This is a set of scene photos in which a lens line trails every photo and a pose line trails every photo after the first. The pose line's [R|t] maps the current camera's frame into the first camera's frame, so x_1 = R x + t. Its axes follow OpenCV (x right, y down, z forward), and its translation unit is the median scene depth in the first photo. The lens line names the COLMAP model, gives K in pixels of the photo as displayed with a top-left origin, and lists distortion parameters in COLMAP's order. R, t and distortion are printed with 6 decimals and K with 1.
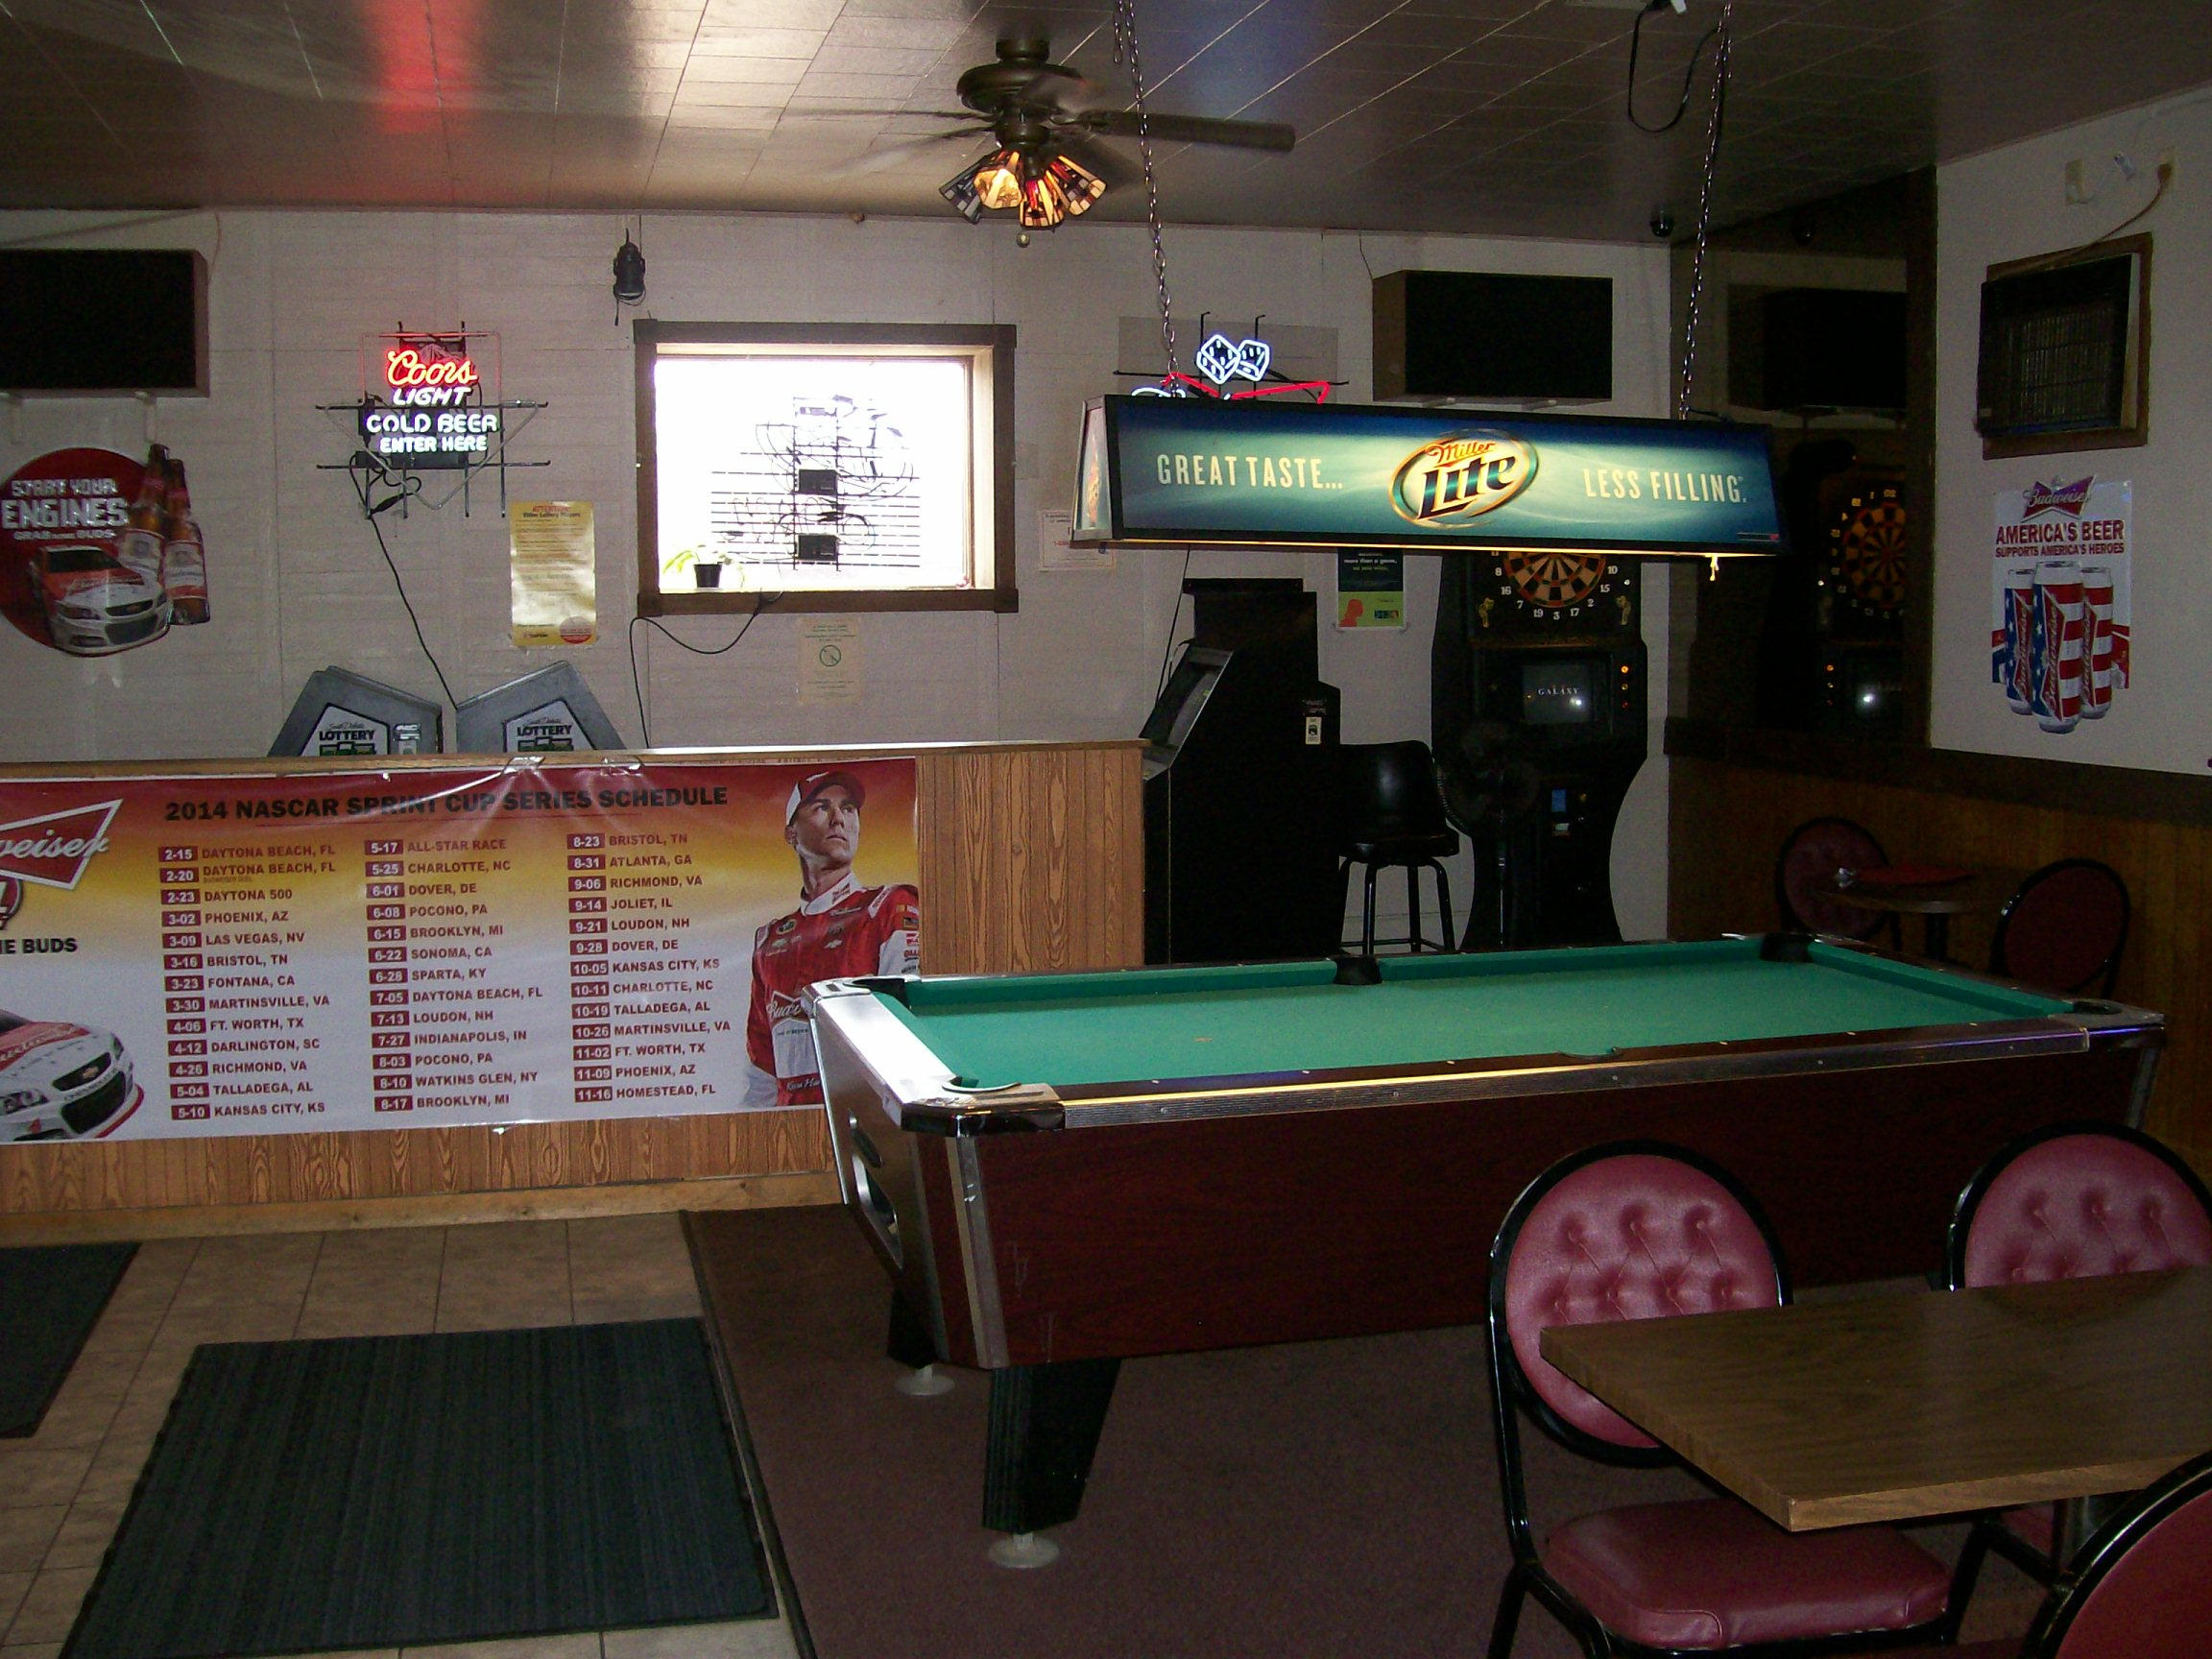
lens RADIAL K [[2404.4, 0, 1106.0], [0, 2404.4, 829.5], [0, 0, 1]] dist [-0.188336, 0.136431]
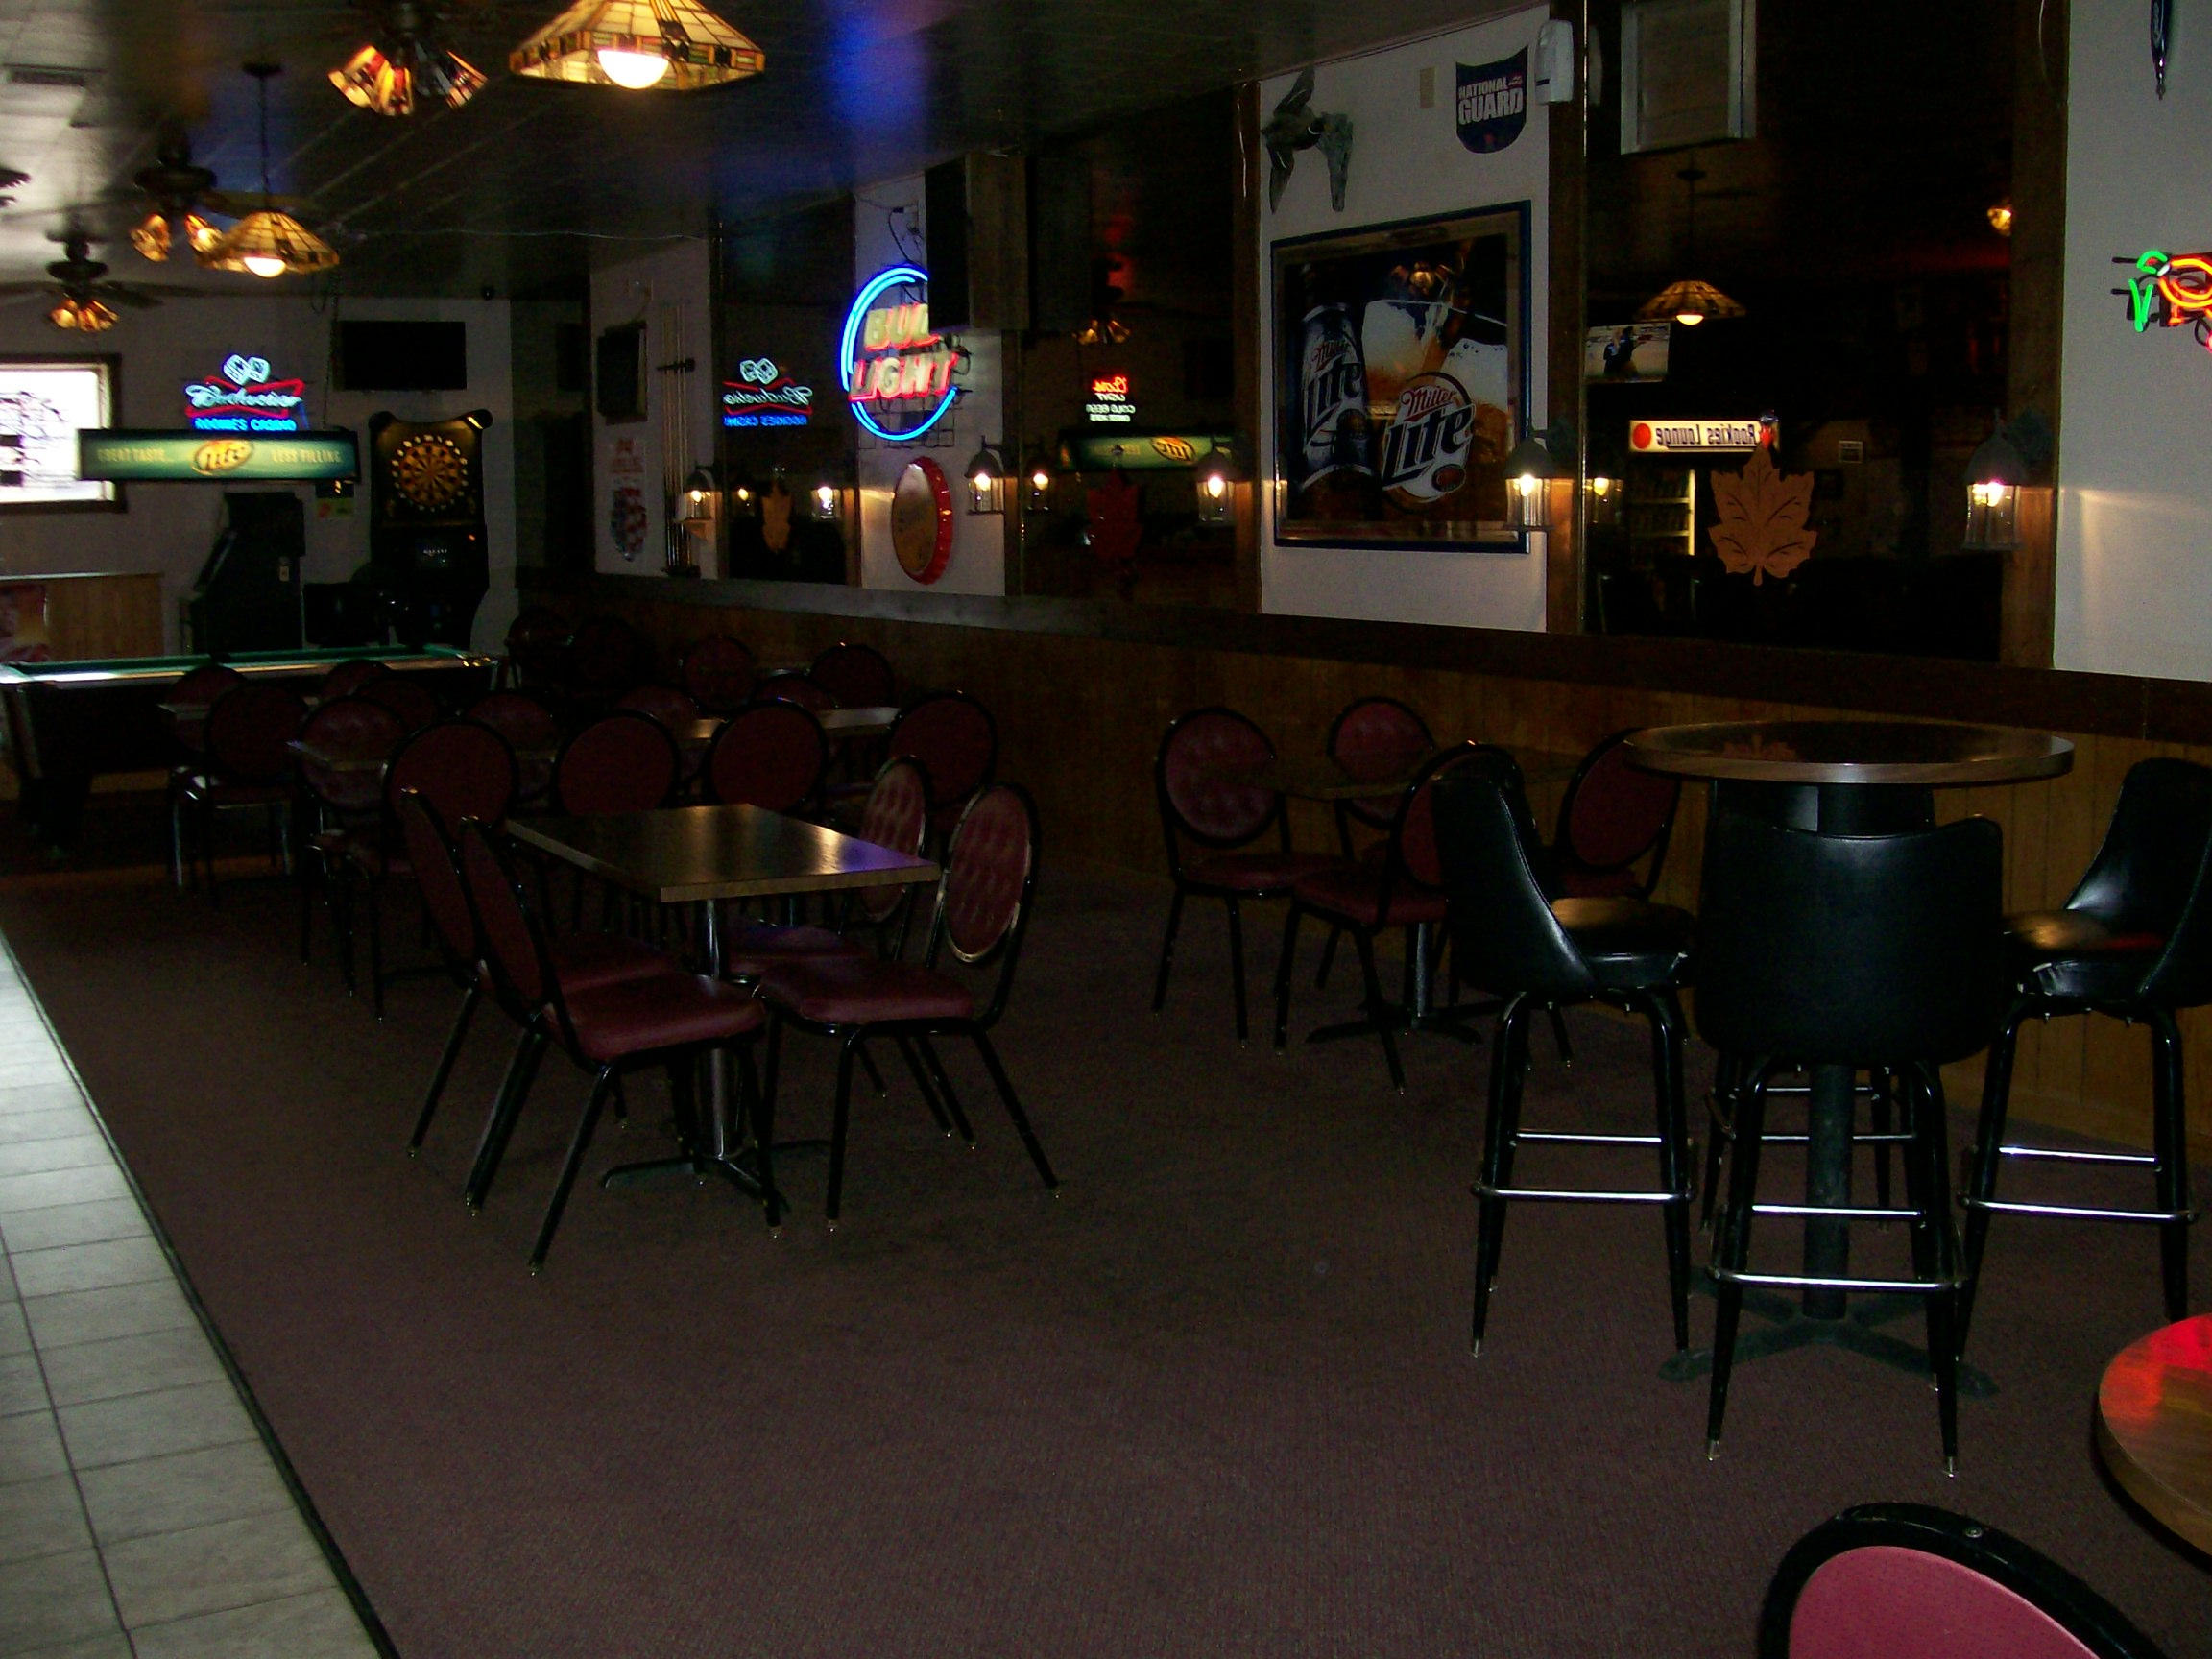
lens RADIAL K [[2404.4, 0, 1106.0], [0, 2404.4, 829.5], [0, 0, 1]] dist [-0.188336, 0.136431]
pose [[0.962317, -0.037110, 0.269387, 0.248625], [0.026219, 0.998691, 0.043914, 0.116670], [-0.270665, -0.035196, 0.962030, -1.158131]]
